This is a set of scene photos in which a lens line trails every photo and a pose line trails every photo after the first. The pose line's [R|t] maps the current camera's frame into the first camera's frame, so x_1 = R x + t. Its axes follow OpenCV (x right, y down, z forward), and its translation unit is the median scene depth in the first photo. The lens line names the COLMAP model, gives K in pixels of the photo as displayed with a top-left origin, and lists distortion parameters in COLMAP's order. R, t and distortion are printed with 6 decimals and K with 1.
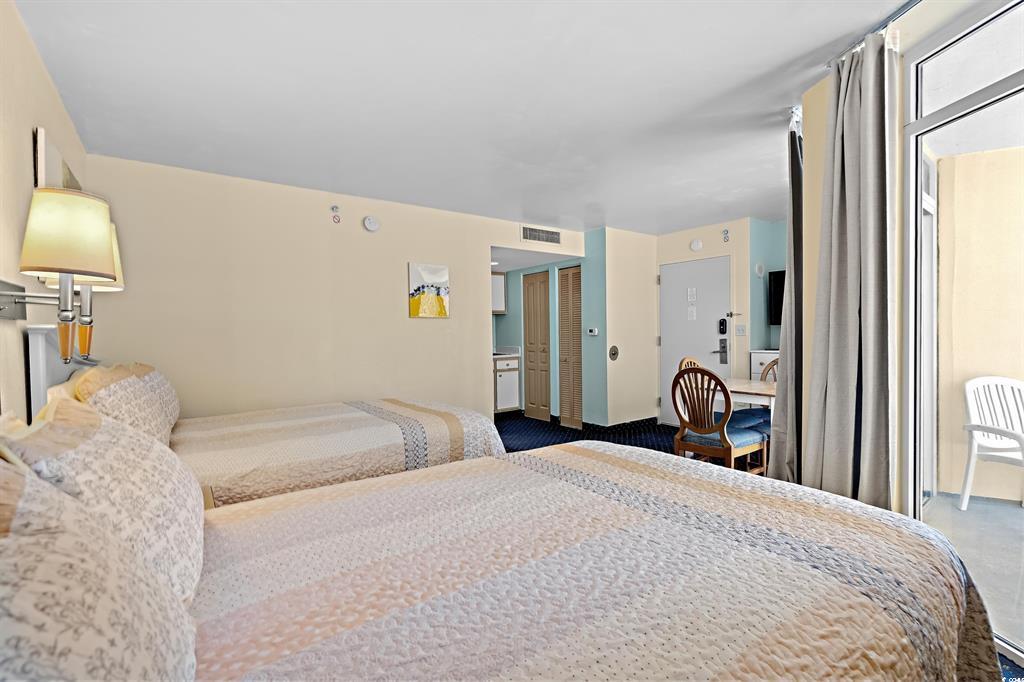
lens RADIAL K [[463.4, 0, 513.8], [0, 463.4, 342.6], [0, 0, 1]] dist [-0.004106, 0.001262]
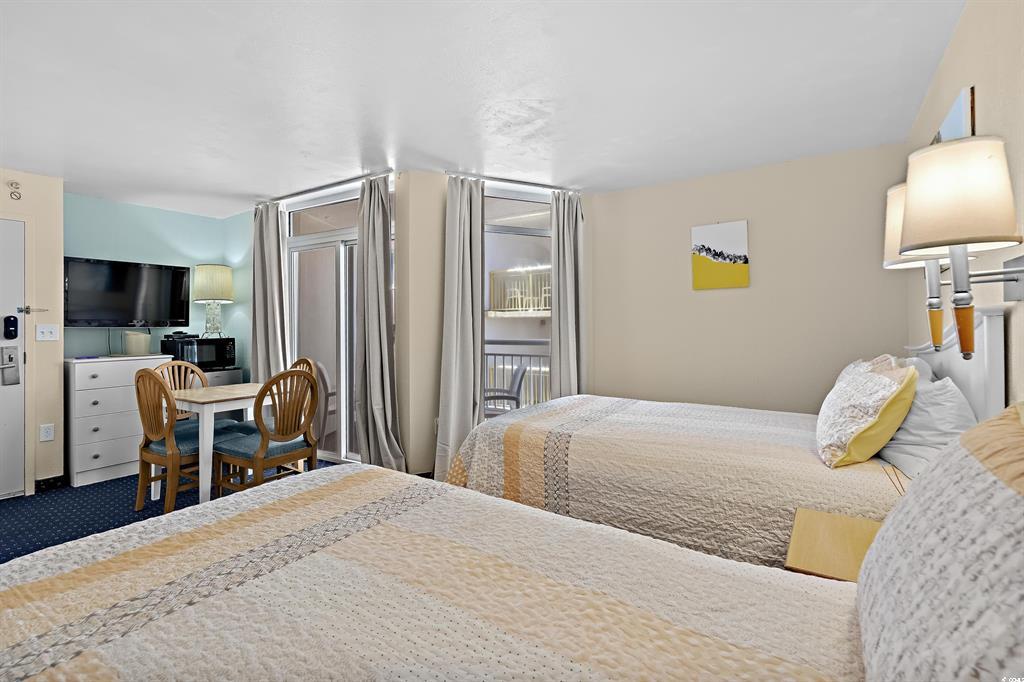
lens RADIAL K [[463.4, 0, 507.0], [0, 463.4, 322.0], [0, 0, 1]] dist [-0.004106, 0.001262]
pose [[-0.345424, 0.024665, 0.938123, -0.380017], [0.034495, 0.999313, -0.013572, -0.009483], [-0.937812, 0.027673, -0.346038, 0.548589]]
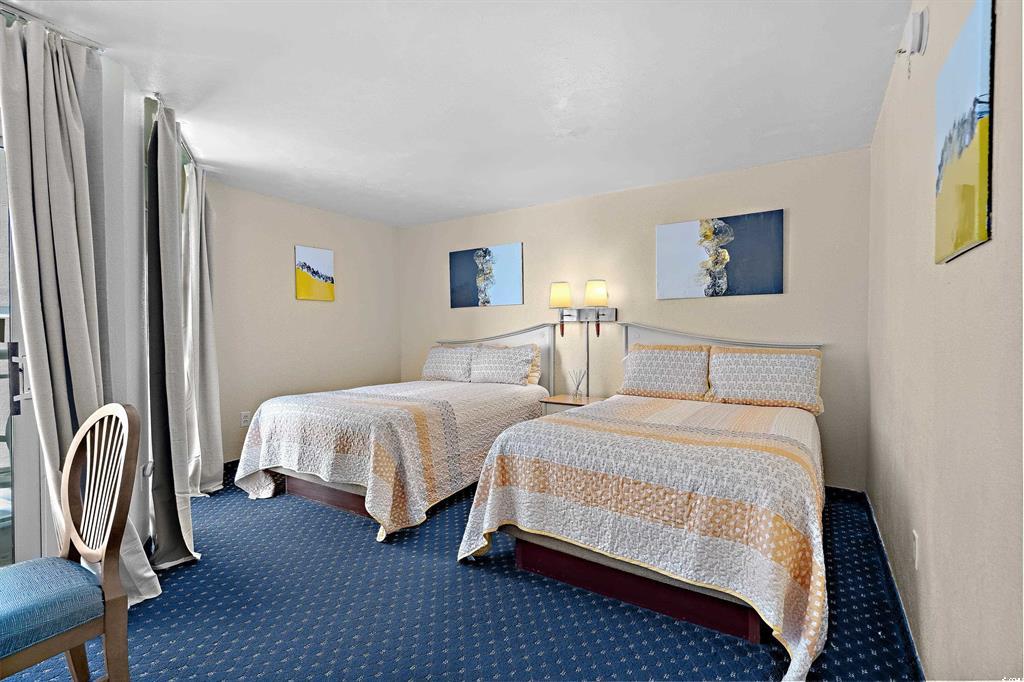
lens RADIAL K [[463.4, 0, 511.4], [0, 463.4, 340.5], [0, 0, 1]] dist [-0.004106, 0.001262]
pose [[-0.934759, 0.024099, -0.354463, 0.115284], [0.009525, 0.999038, 0.042803, -0.016680], [0.355154, 0.036634, -0.934090, 0.937385]]
